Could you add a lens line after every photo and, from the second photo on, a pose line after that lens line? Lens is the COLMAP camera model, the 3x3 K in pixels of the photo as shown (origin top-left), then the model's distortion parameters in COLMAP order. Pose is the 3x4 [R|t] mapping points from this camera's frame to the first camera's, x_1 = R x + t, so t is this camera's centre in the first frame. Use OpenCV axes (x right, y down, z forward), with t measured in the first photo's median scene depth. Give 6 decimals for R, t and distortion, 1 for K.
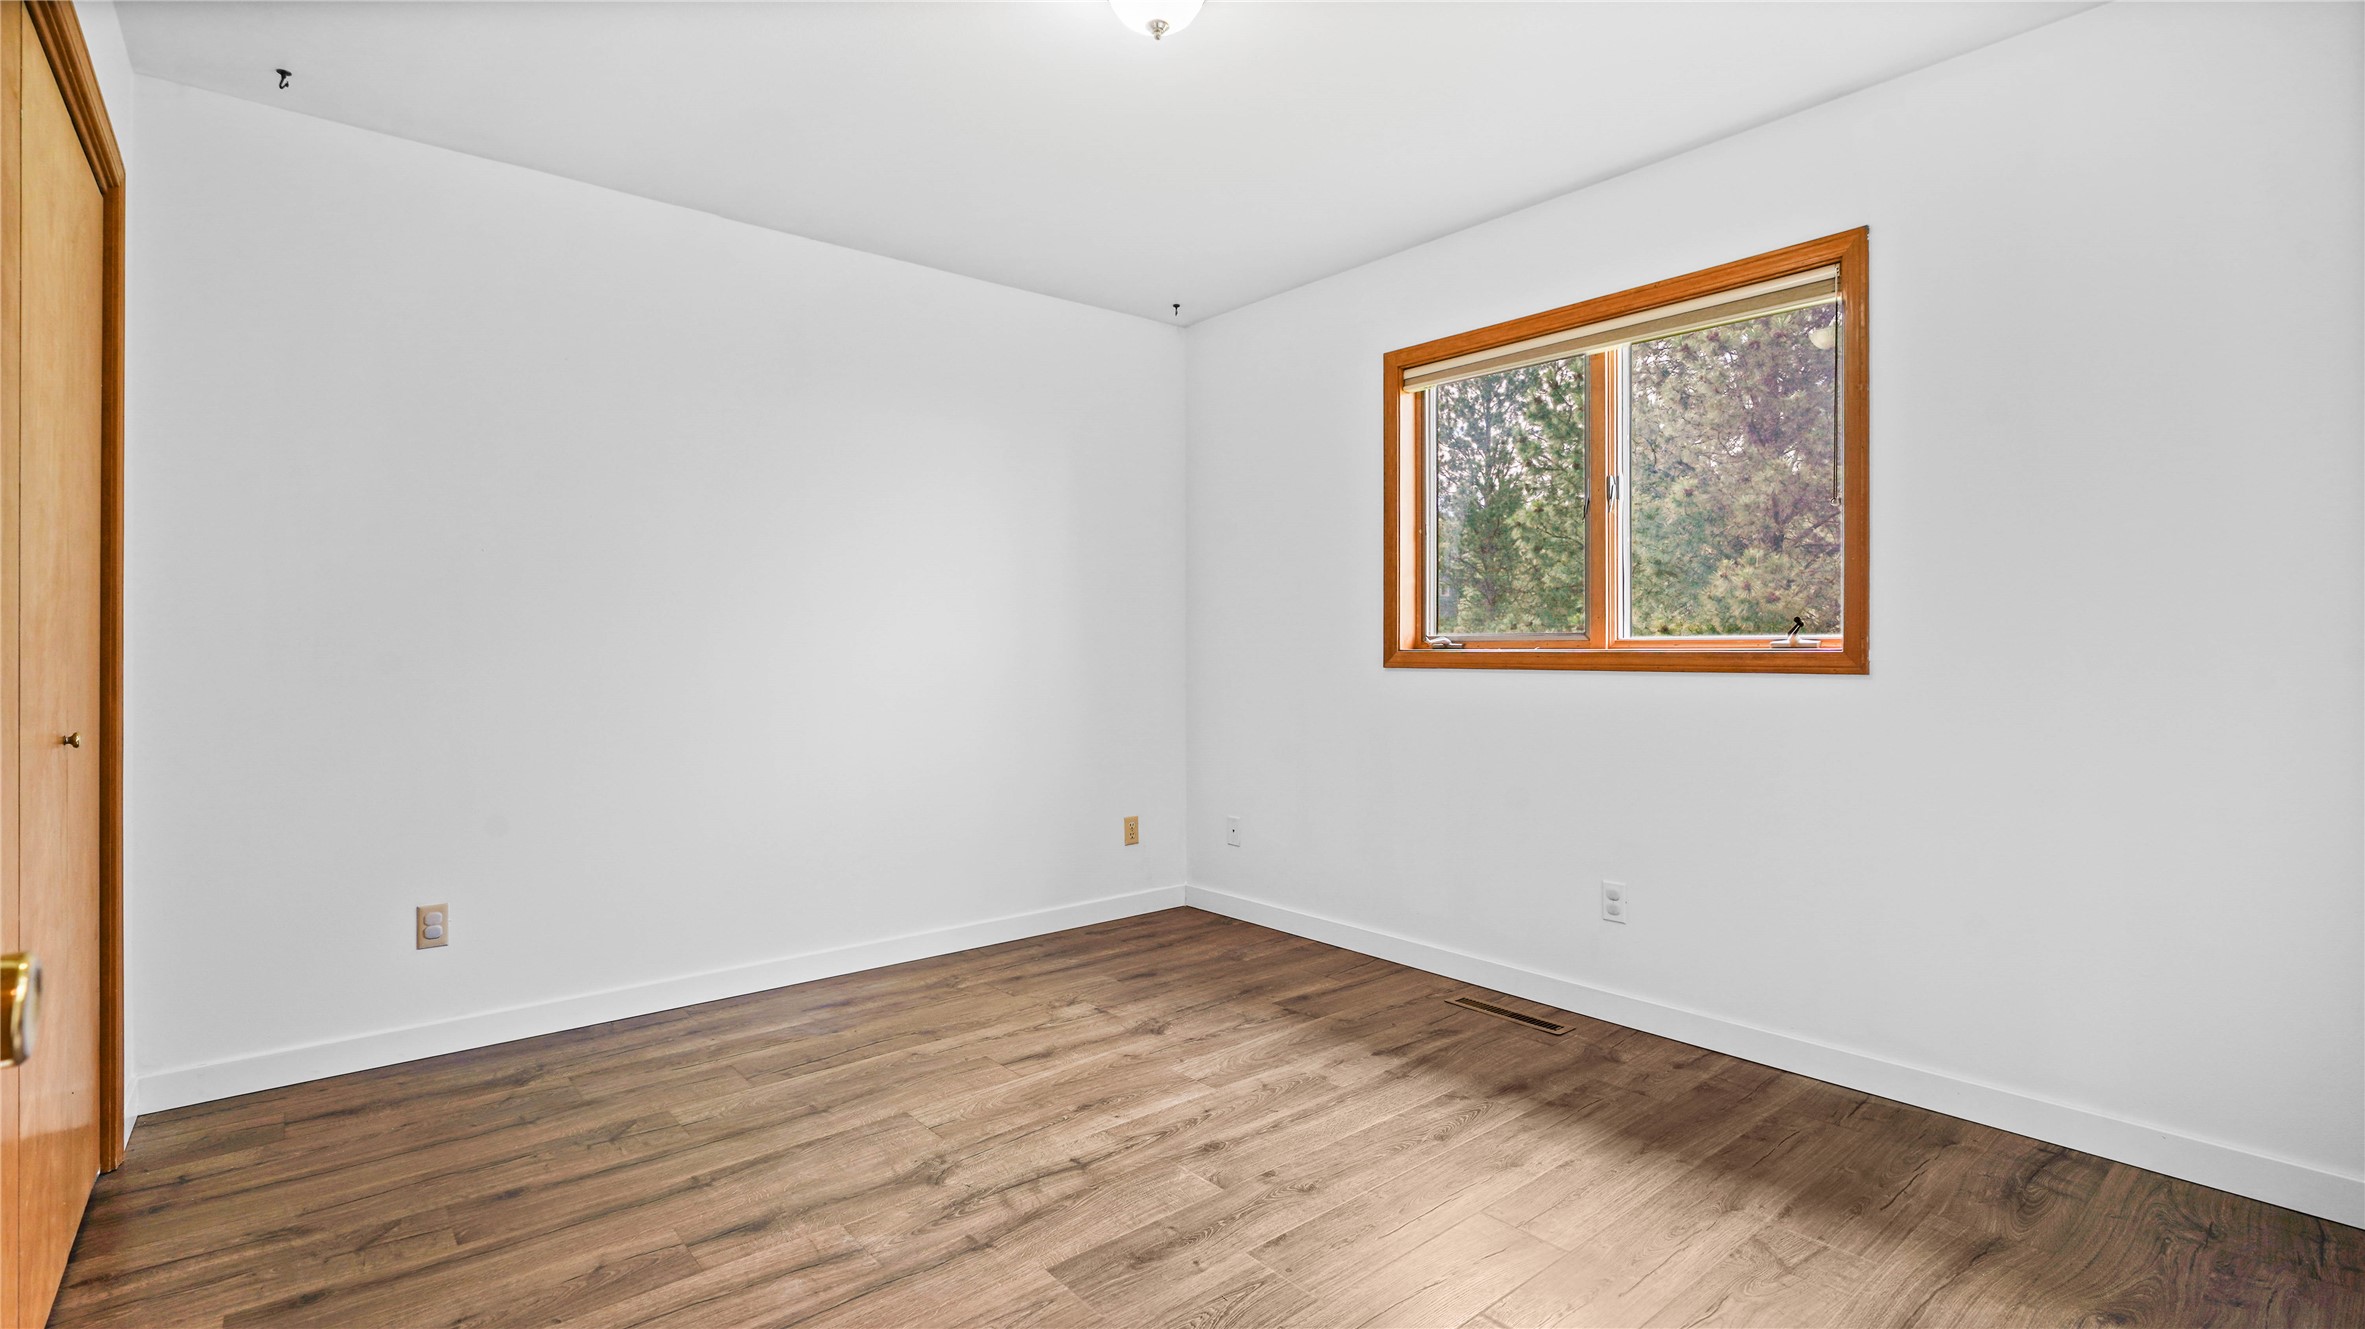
lens RADIAL K [[1088.0, 0, 1183.0], [0, 1088.0, 663.2], [0, 0, 1]] dist [-0.012576, 0.004567]
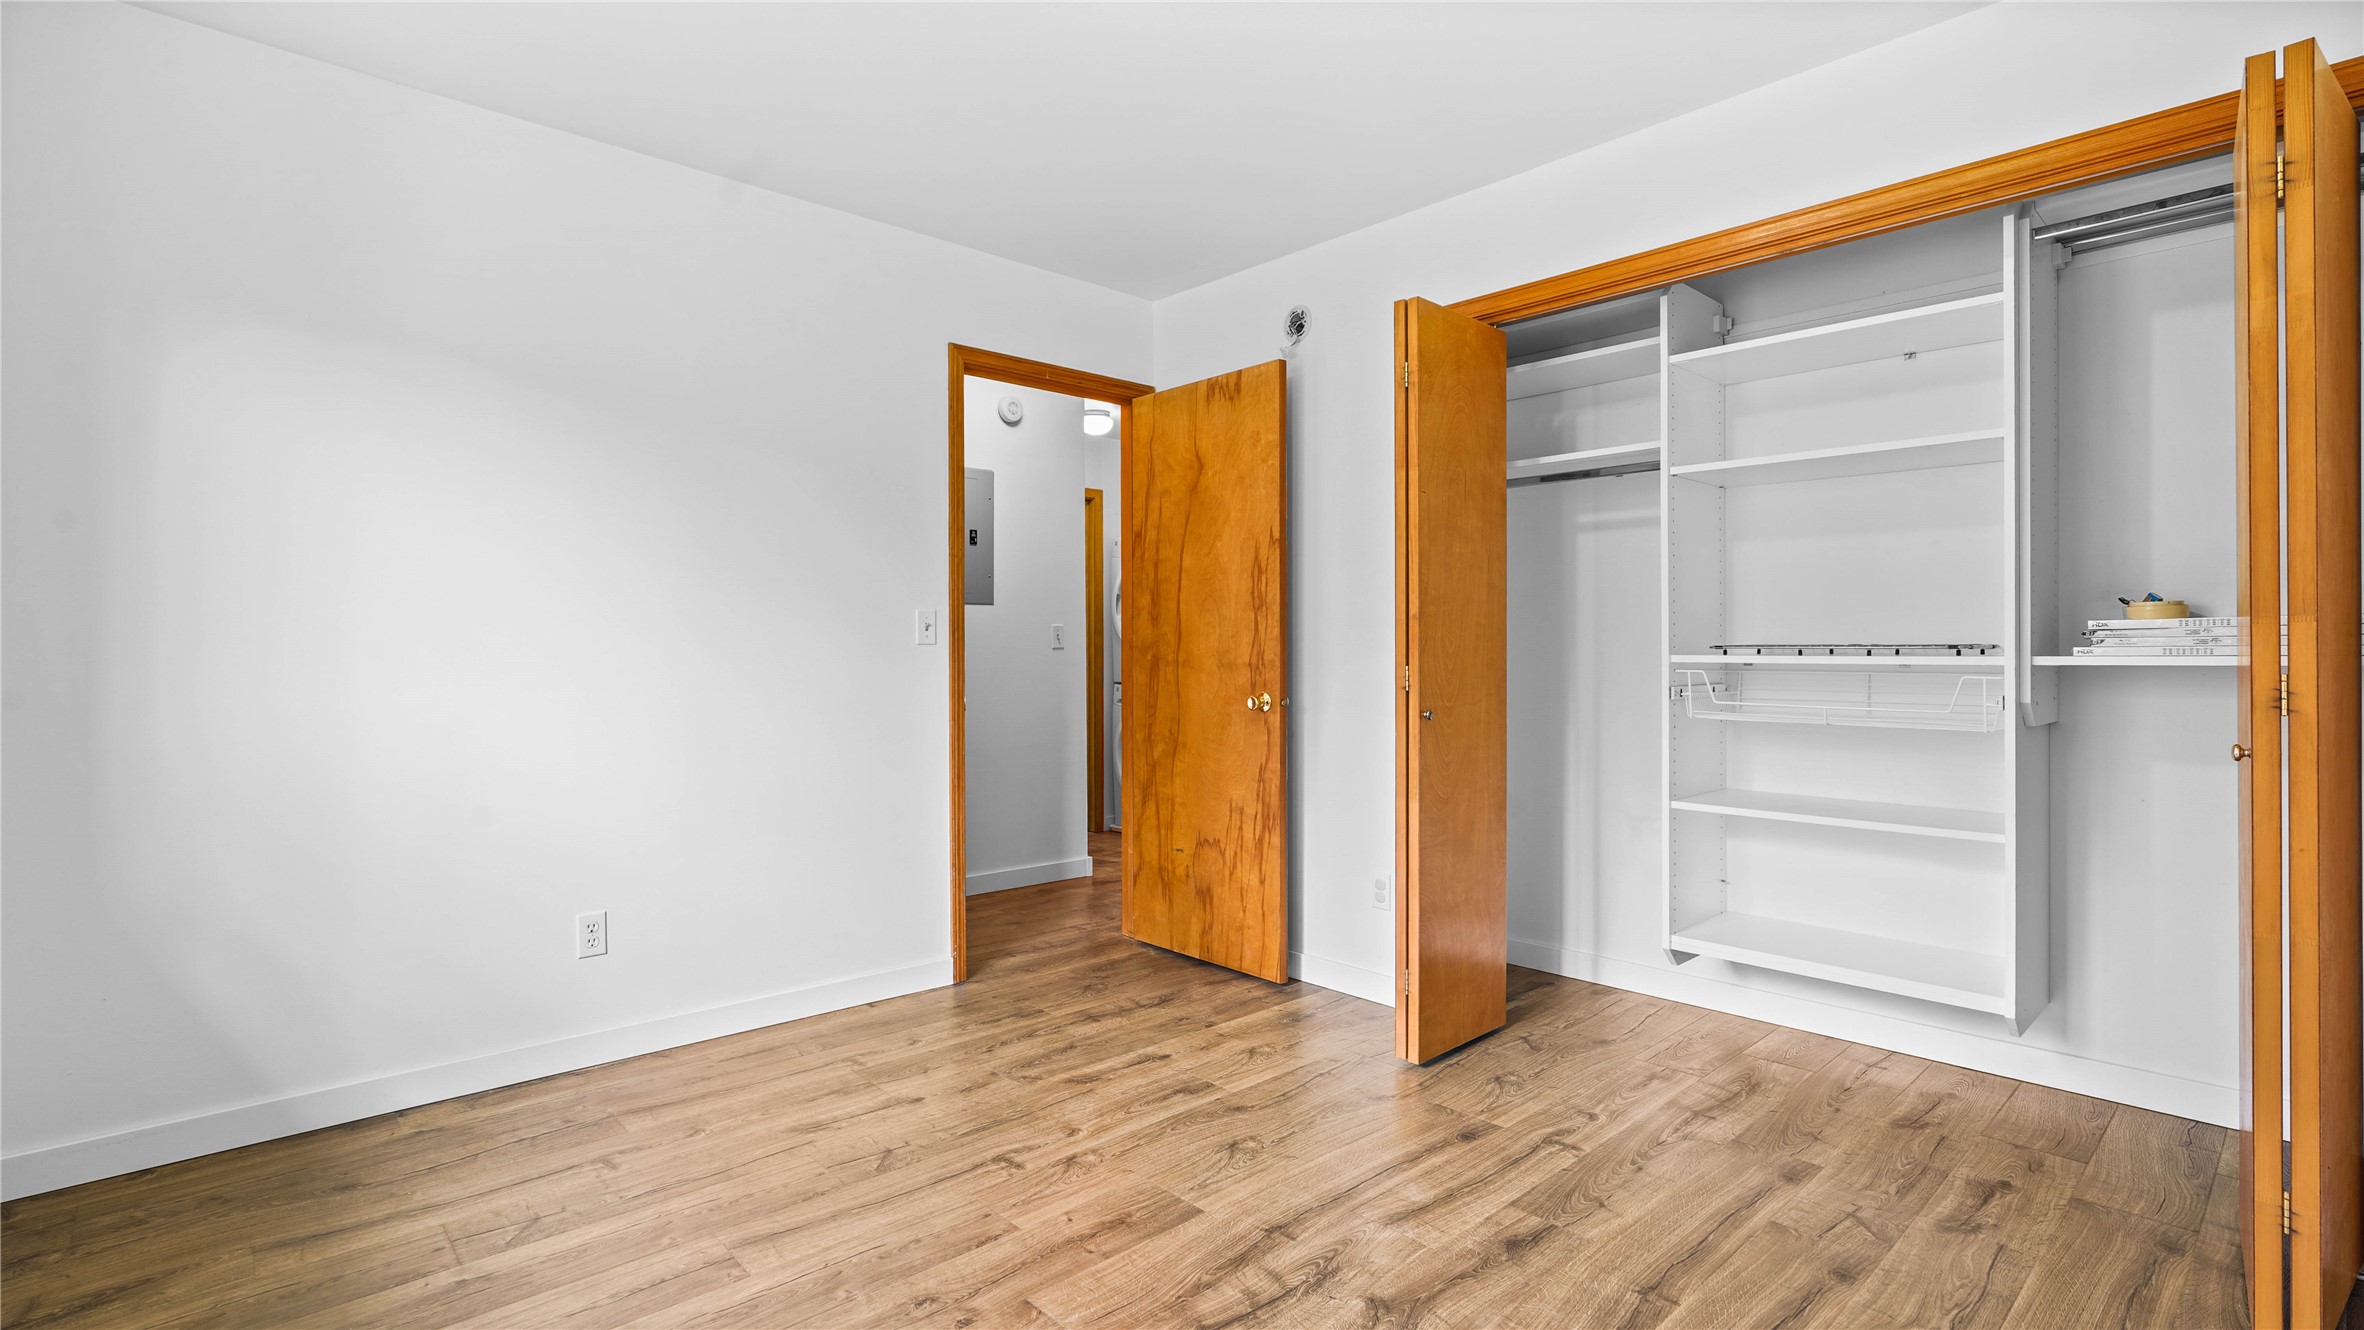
lens RADIAL K [[1087.5, 0, 1168.8], [0, 1087.5, 647.1], [0, 0, 1]] dist [-0.012576, 0.004567]
pose [[-0.999245, 0.002606, -0.038776, -0.044249], [0.002105, 0.999914, 0.012963, -0.034287], [0.038807, 0.012872, -0.999164, 1.974893]]
